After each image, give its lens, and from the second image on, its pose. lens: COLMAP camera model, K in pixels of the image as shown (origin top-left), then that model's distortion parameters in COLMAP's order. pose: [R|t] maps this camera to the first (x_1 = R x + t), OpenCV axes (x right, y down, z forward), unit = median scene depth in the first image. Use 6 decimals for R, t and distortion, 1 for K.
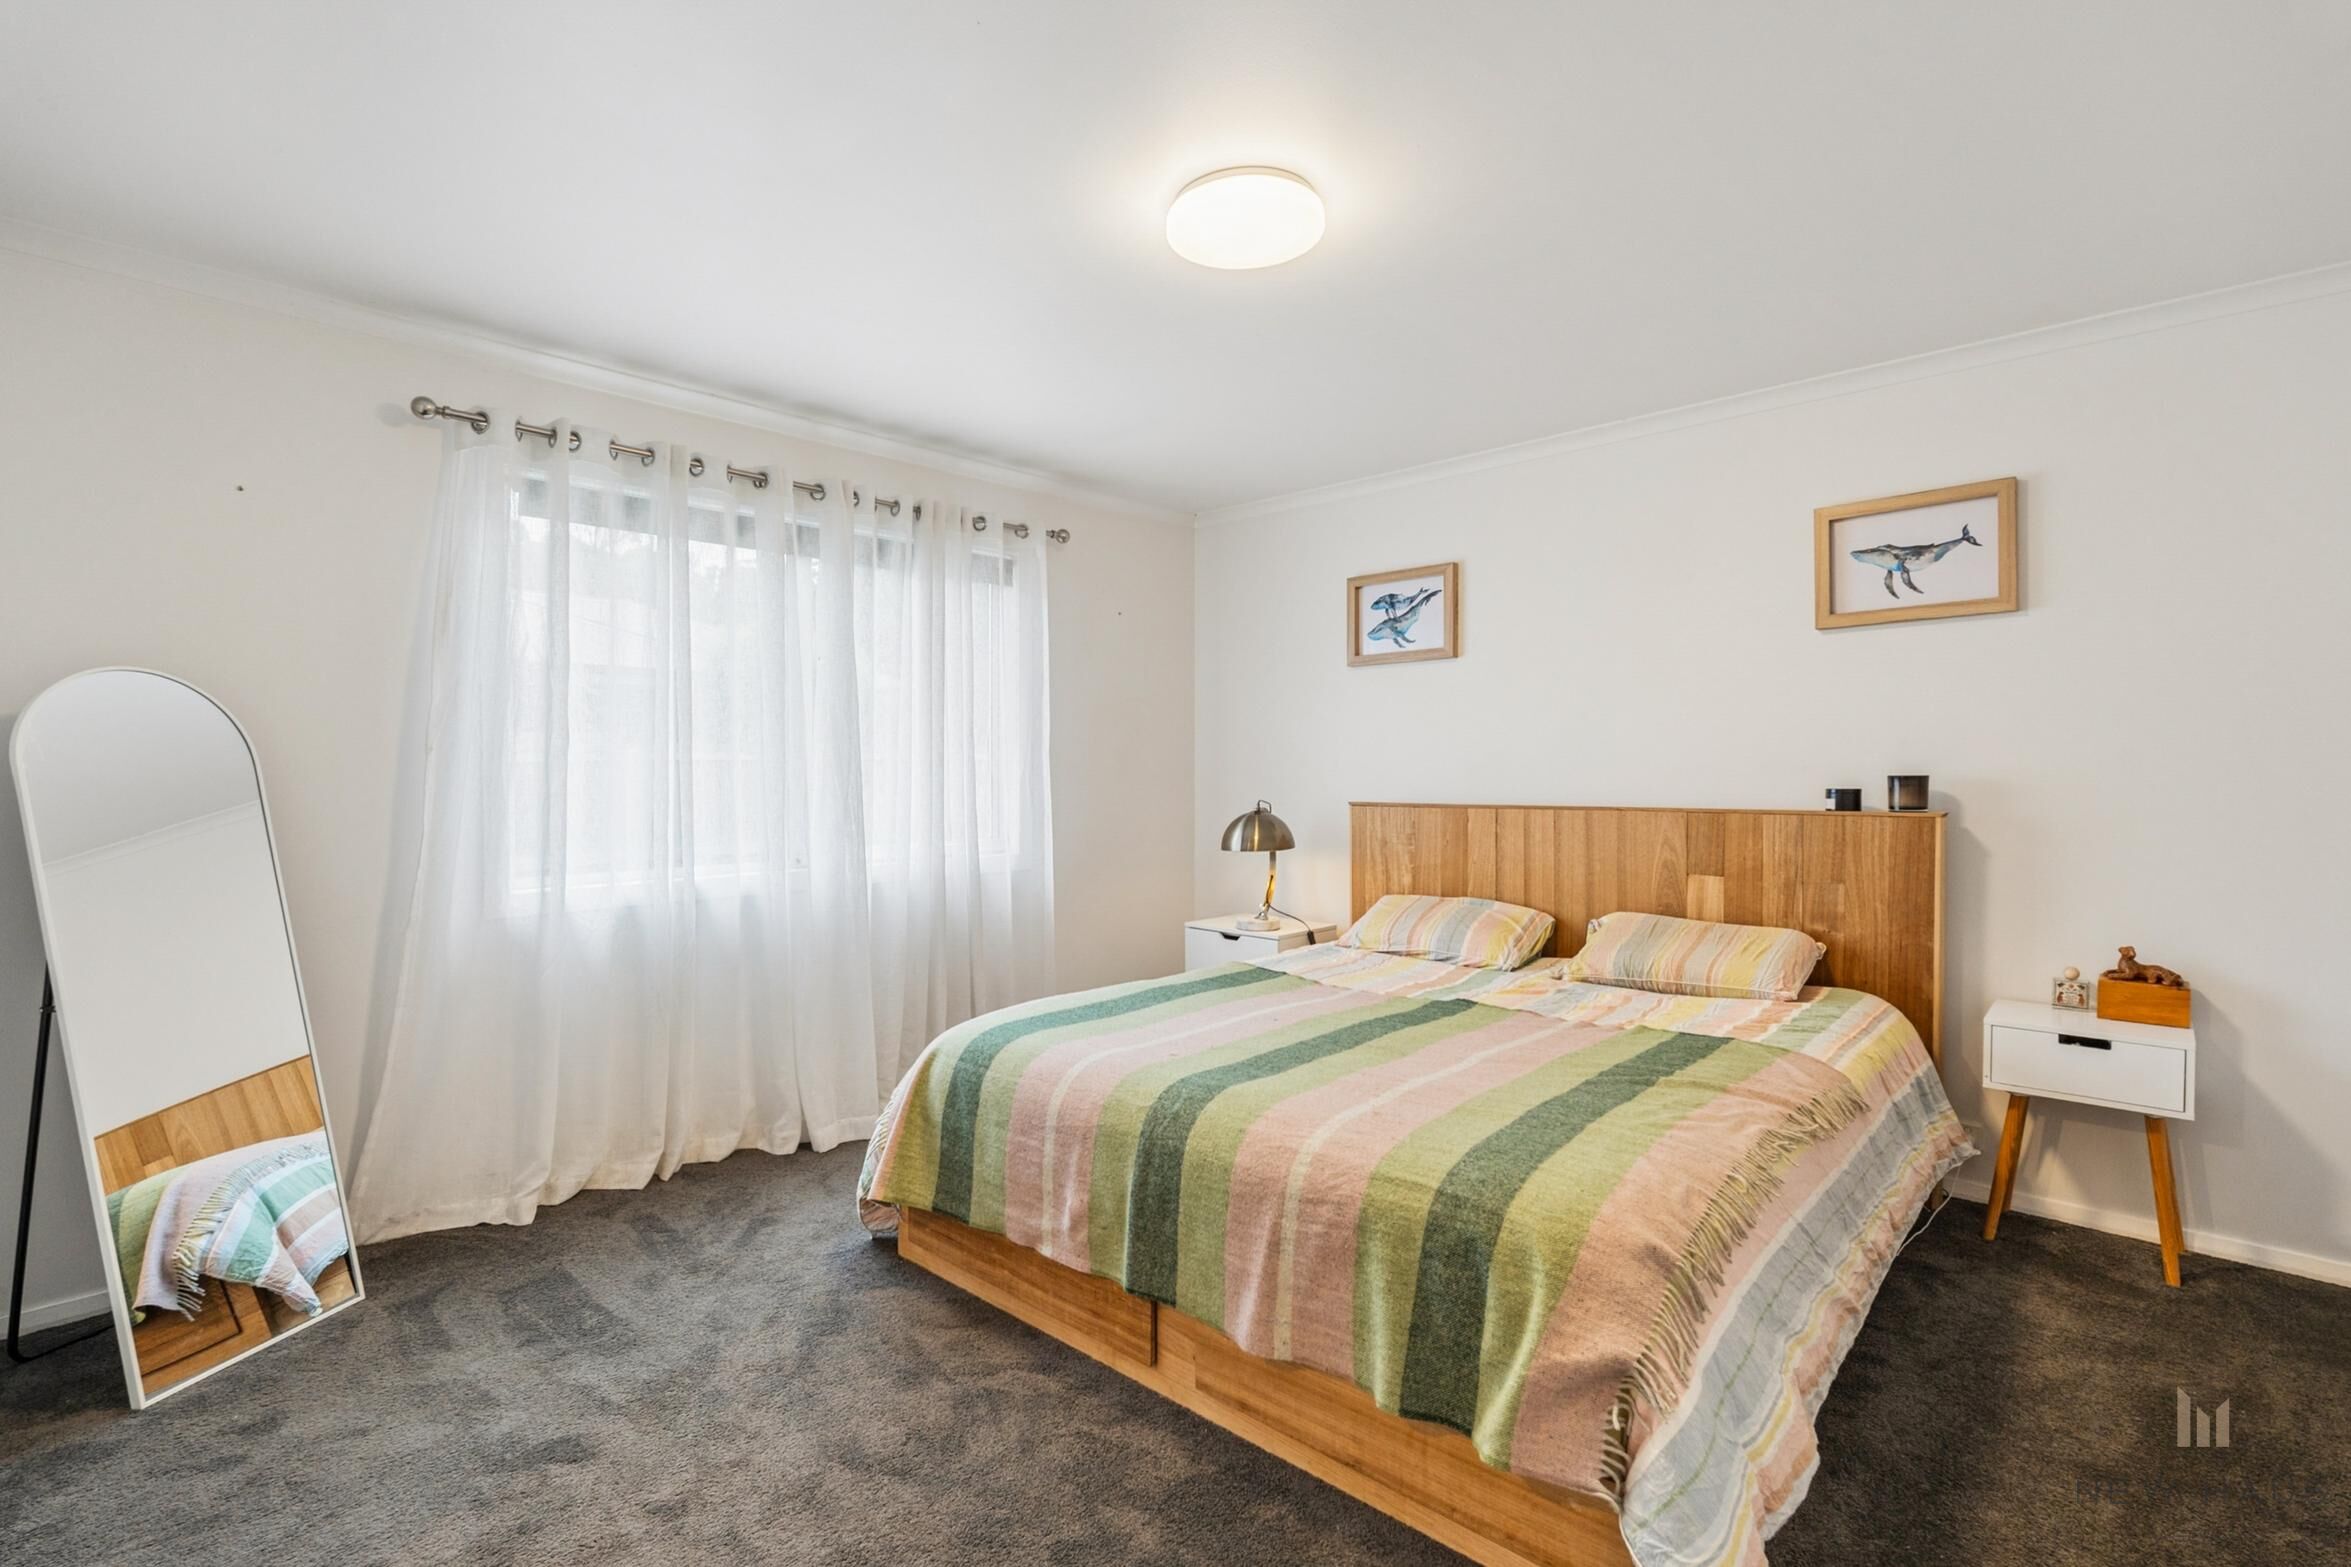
lens RADIAL K [[1111.5, 0, 1182.9], [0, 1111.5, 842.6], [0, 0, 1]] dist [0.002096, 0.000178]
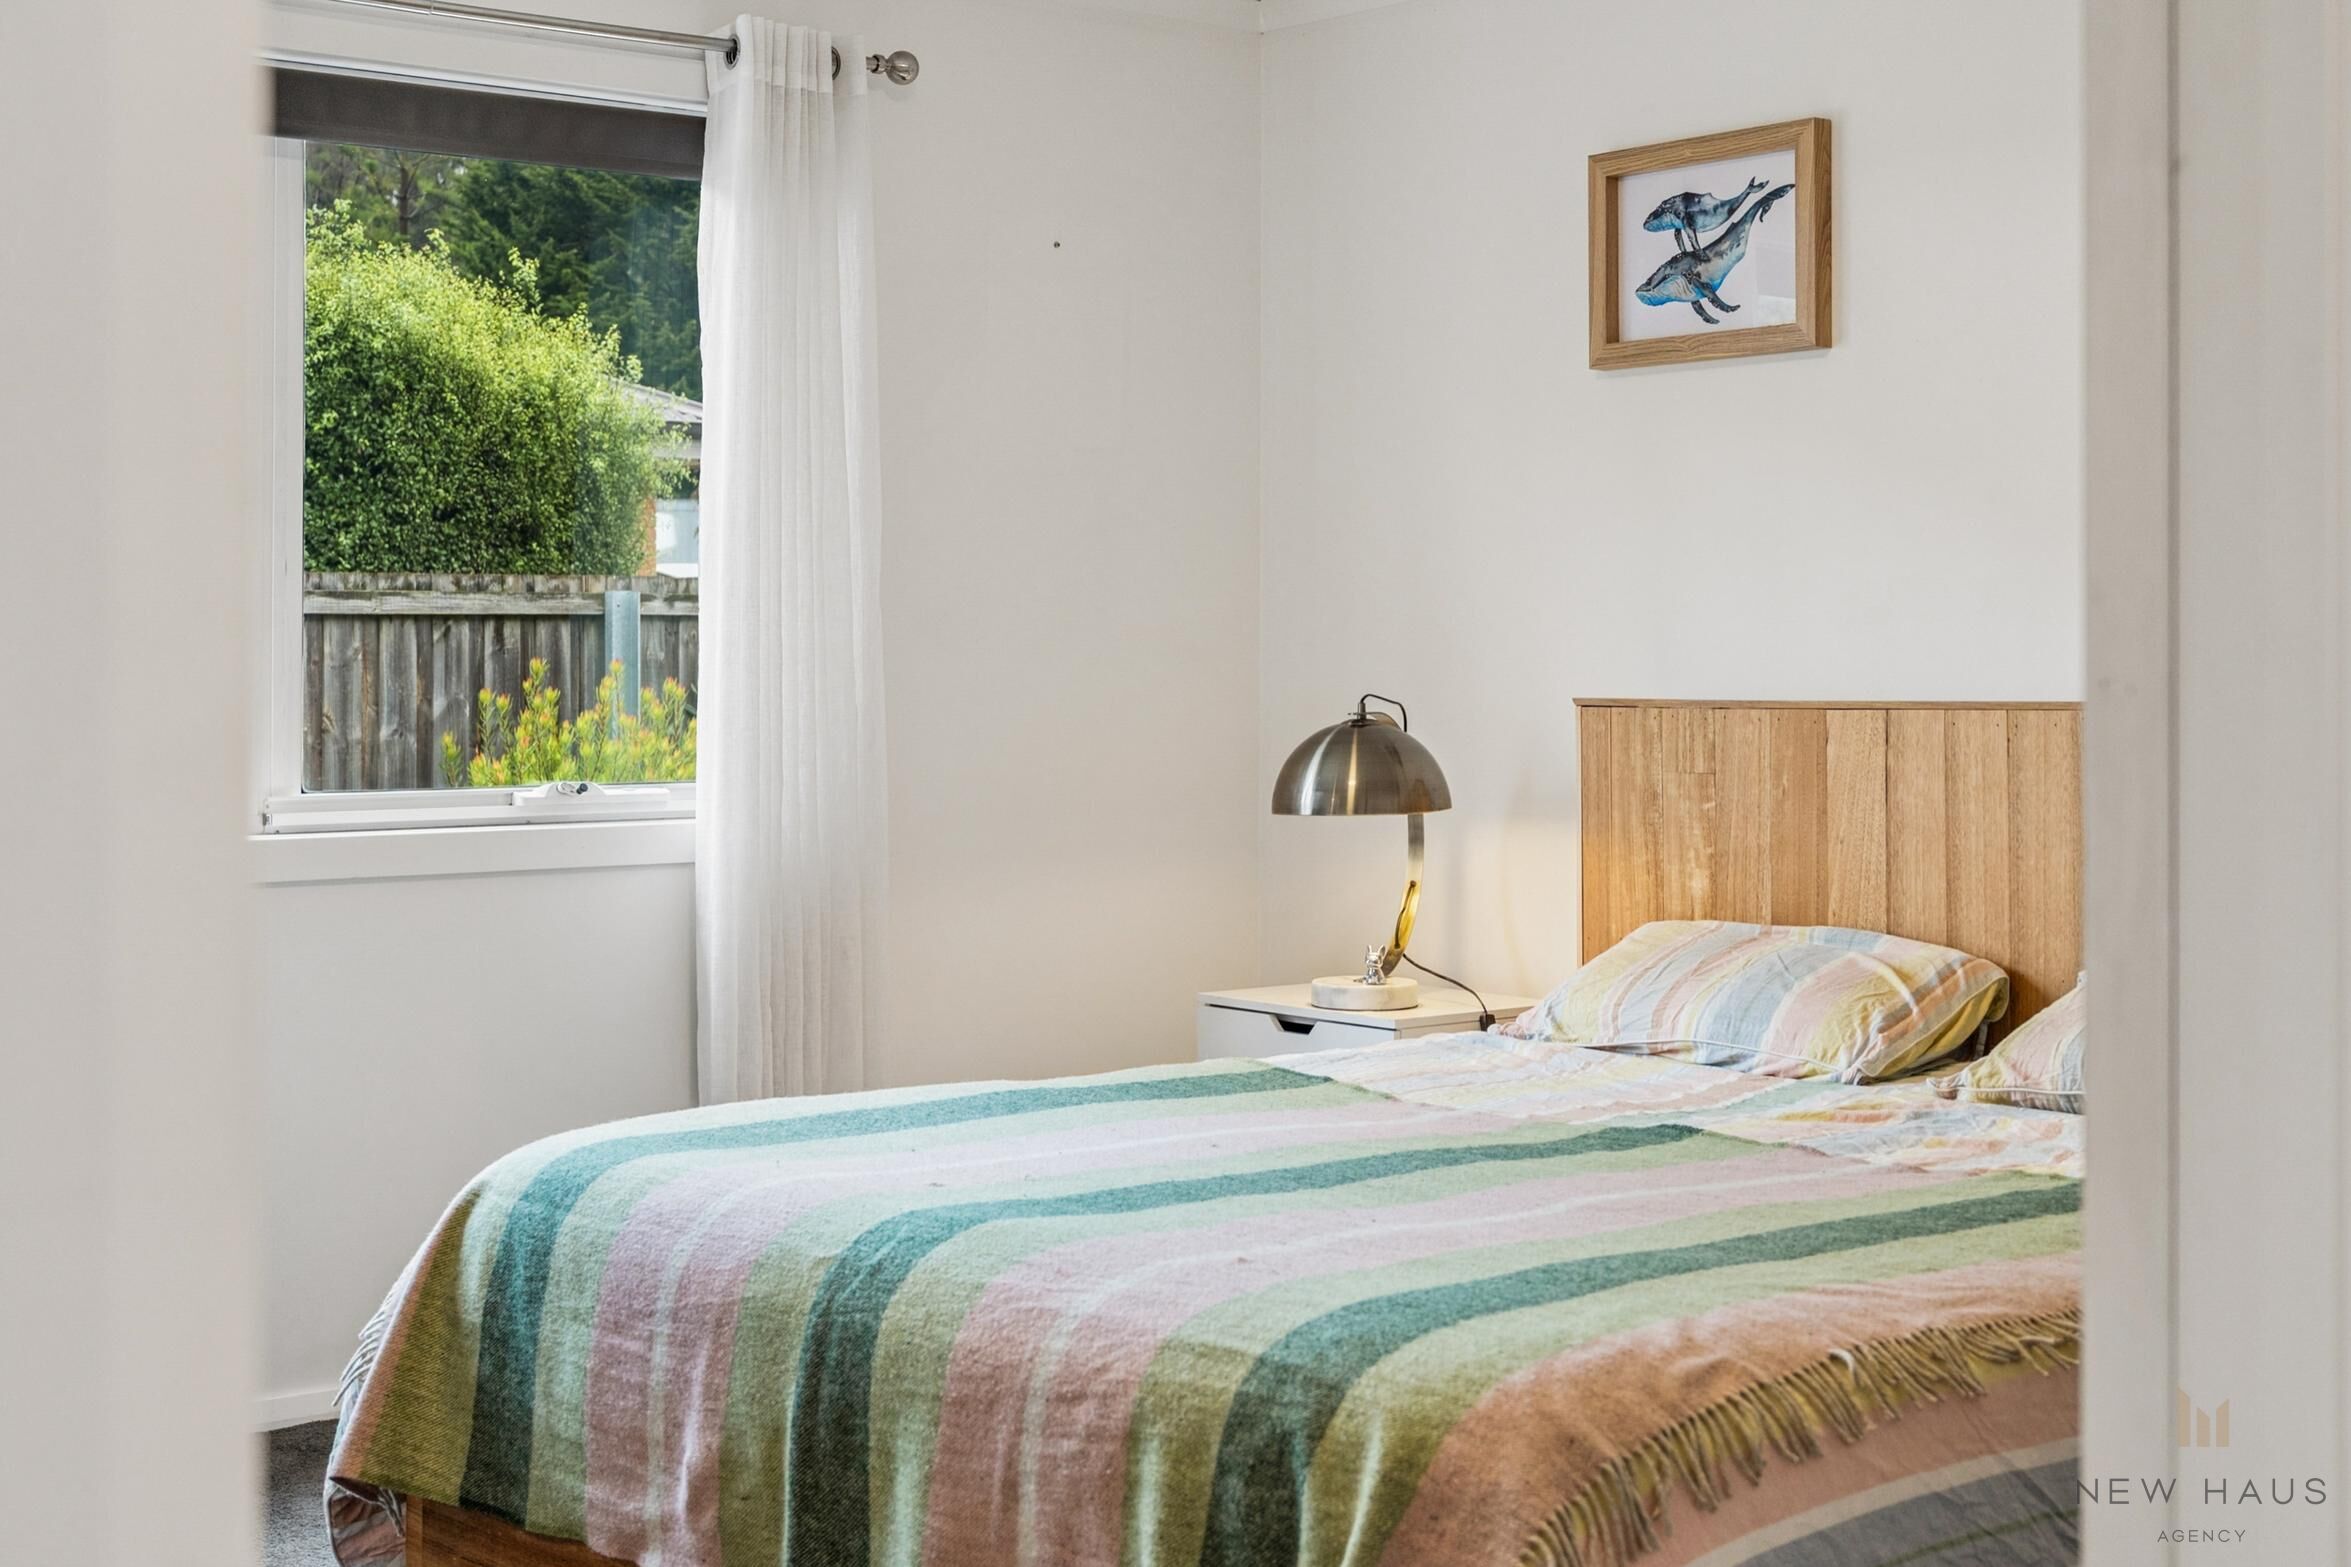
lens RADIAL K [[3350.2, 0, 1175.5], [0, 3350.2, 783.5], [0, 0, 1]] dist [-0.001709, -0.031715]
pose [[0.992777, 0.008318, -0.119685, 0.182432], [-0.011885, 0.999505, -0.029124, 0.039599], [0.119383, 0.030336, 0.992385, -0.297168]]
